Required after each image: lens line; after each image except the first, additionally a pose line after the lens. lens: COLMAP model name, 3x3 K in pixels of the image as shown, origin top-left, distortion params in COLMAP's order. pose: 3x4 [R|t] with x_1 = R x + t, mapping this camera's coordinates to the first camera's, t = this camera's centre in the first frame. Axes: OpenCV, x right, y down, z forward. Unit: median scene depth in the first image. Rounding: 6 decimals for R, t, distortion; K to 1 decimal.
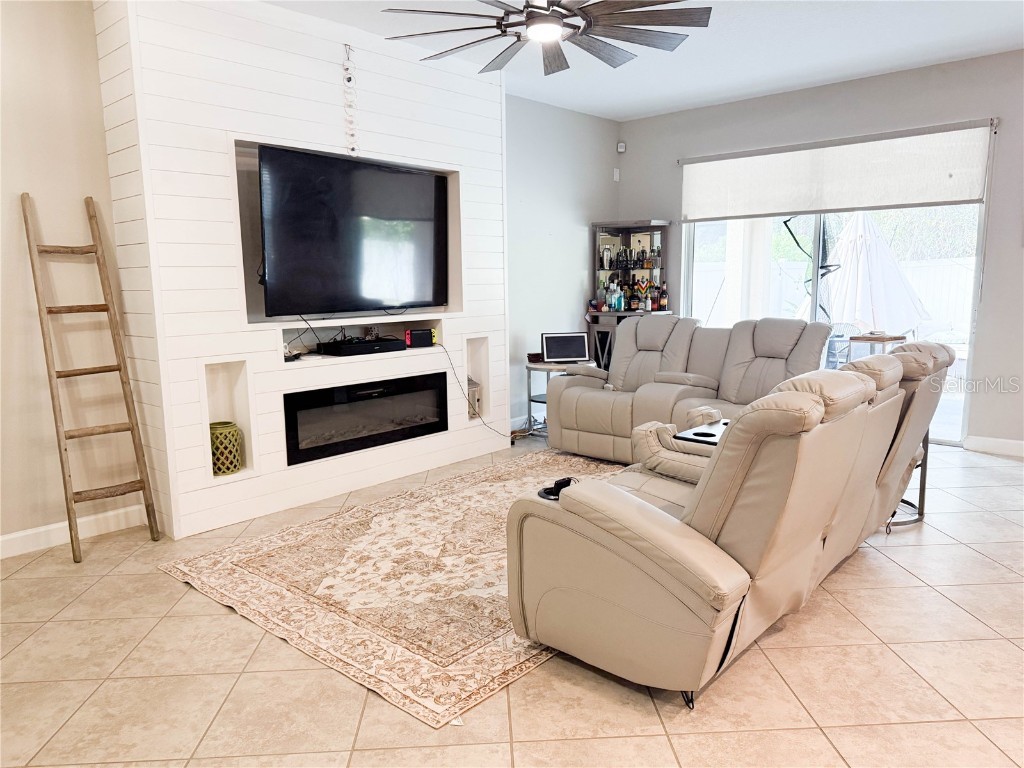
lens RADIAL K [[715.7, 0, 512.0], [0, 715.7, 384.0], [0, 0, 1]] dist [0.081070, -0.100805]
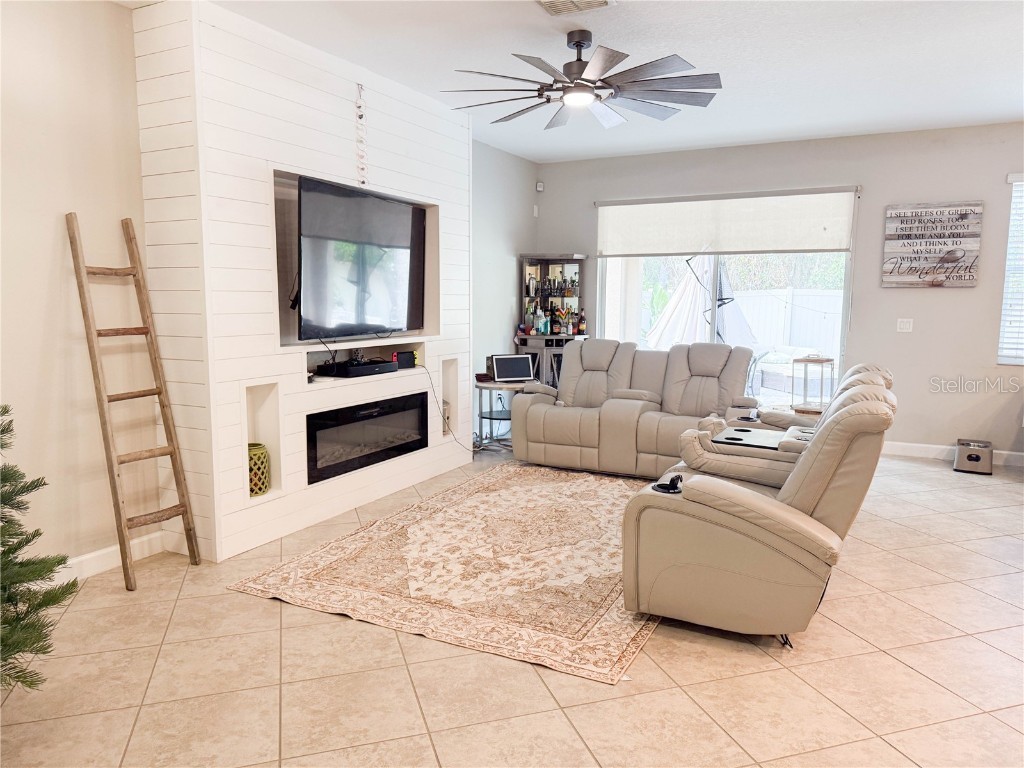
lens RADIAL K [[715.7, 0, 512.0], [0, 715.7, 384.0], [0, 0, 1]] dist [0.081070, -0.100805]
pose [[0.966433, -0.010067, 0.256720, -0.297030], [0.017109, 0.999536, -0.025214, 0.000895], [-0.256347, 0.028760, 0.966157, -0.071224]]
